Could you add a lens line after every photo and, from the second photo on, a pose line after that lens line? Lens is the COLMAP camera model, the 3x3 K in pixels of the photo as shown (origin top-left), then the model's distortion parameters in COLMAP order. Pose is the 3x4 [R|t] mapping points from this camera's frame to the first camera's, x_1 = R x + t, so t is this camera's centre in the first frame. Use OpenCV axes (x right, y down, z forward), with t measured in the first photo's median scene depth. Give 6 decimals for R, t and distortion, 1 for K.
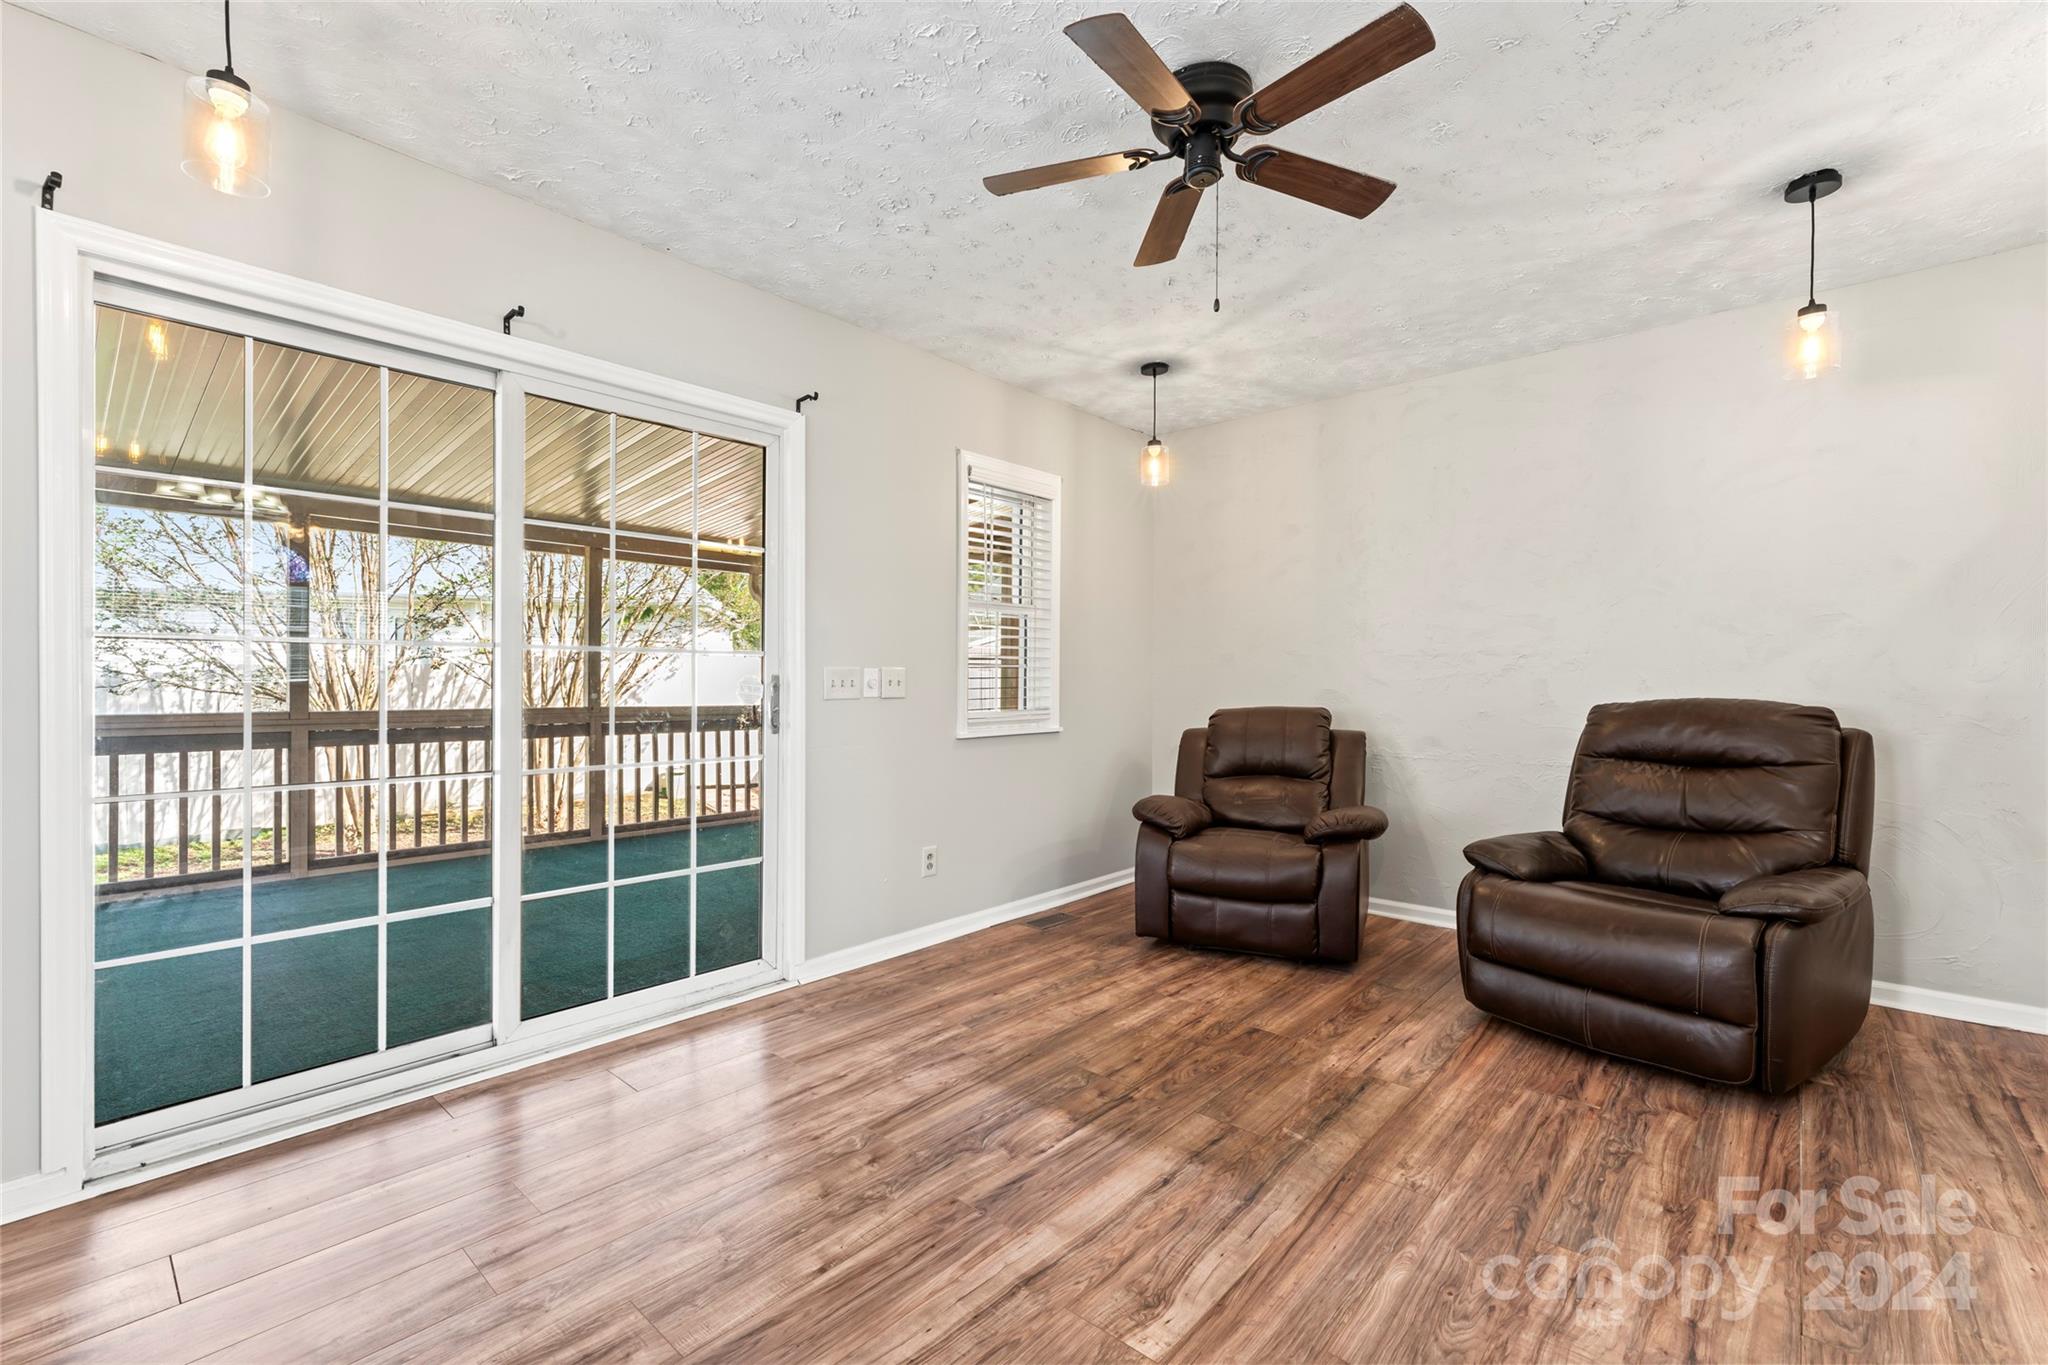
lens RADIAL K [[884.1, 0, 1018.7], [0, 884.1, 684.5], [0, 0, 1]] dist [-0.007709, 0.000606]
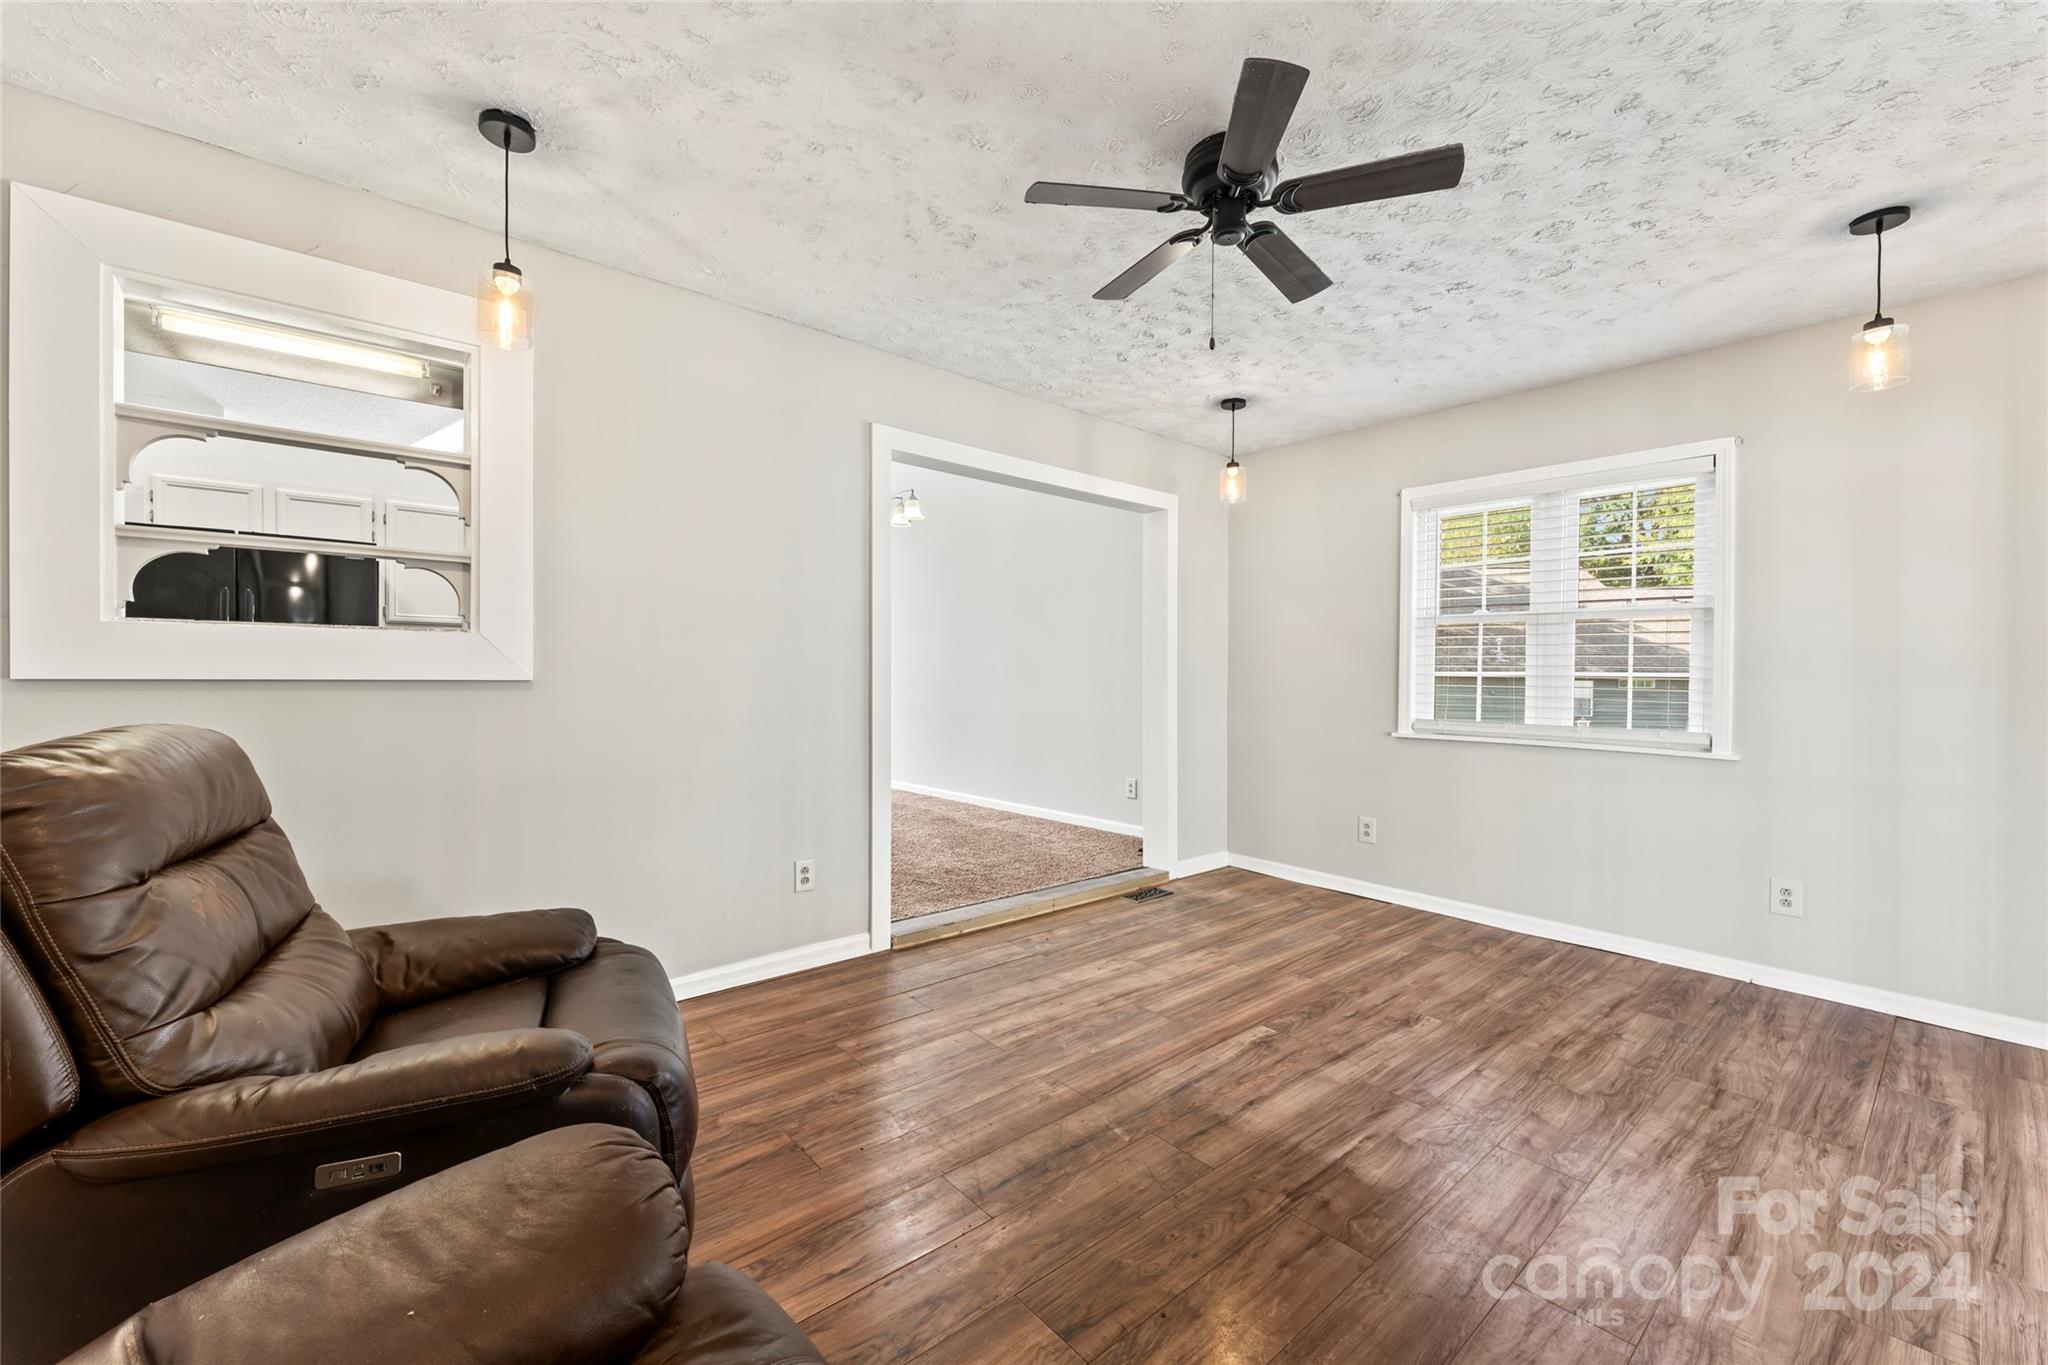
lens RADIAL K [[801.4, 0, 1026.3], [0, 801.4, 679.2], [0, 0, 1]] dist [0.001092, 0.000117]
pose [[-0.990276, -0.013031, 0.138503, 0.271912], [-0.012421, 0.999909, 0.005268, -0.024069], [-0.138559, 0.003497, -0.990348, 1.770666]]
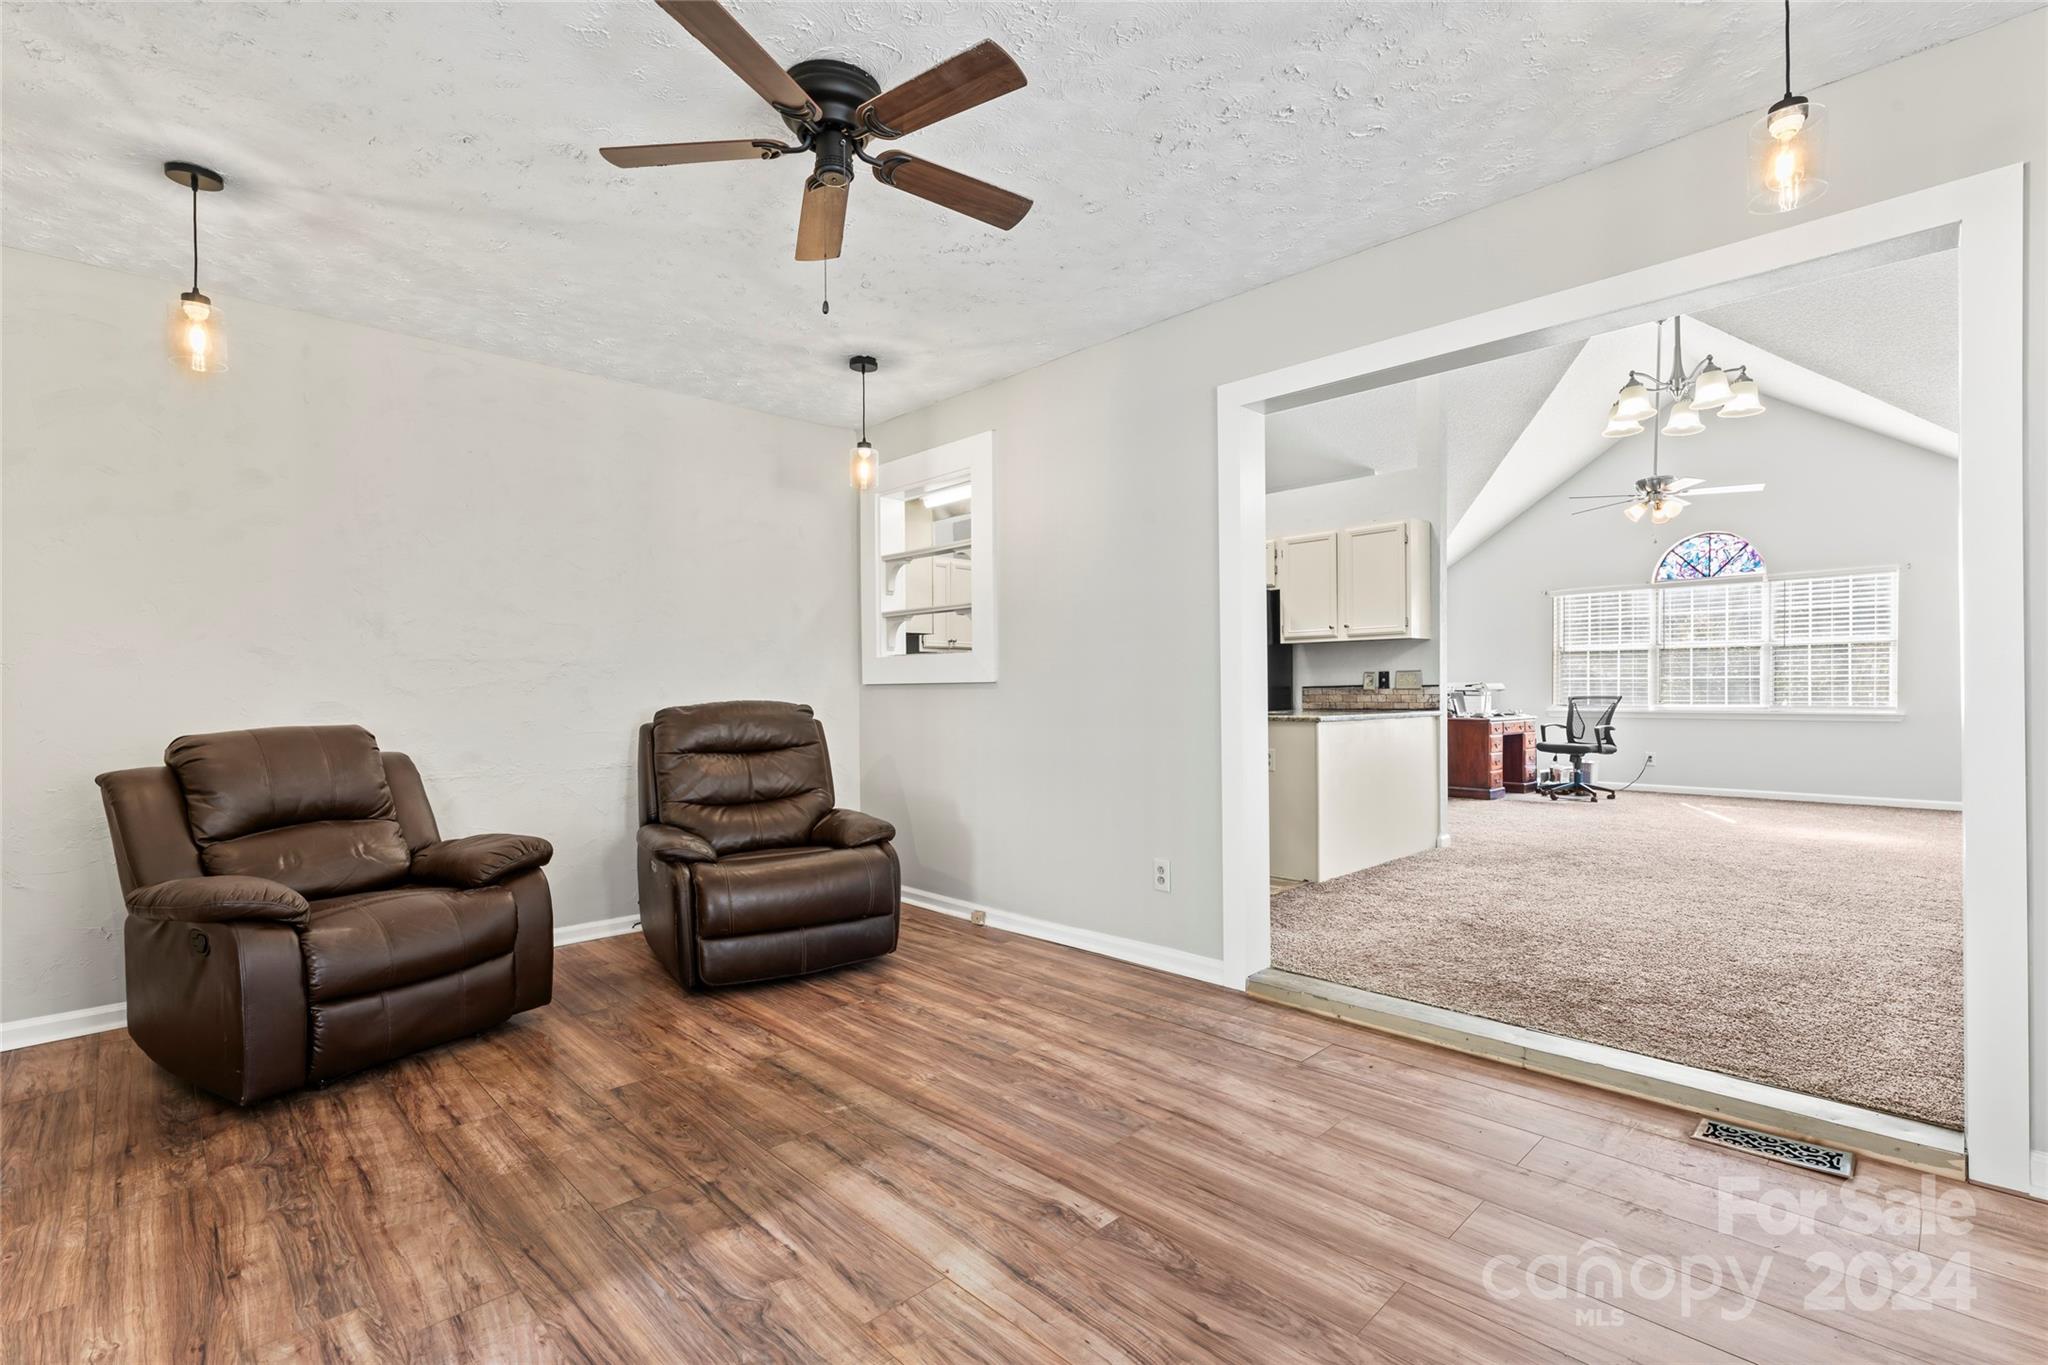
lens RADIAL K [[931.2, 0, 1022.2], [0, 931.2, 695.2], [0, 0, 1]] dist [0.001310, 0.000691]
pose [[0.067811, -0.012735, 0.997617, -0.725818], [0.010642, 0.999871, 0.012041, -0.004644], [-0.997641, 0.009800, 0.067938, 0.631571]]
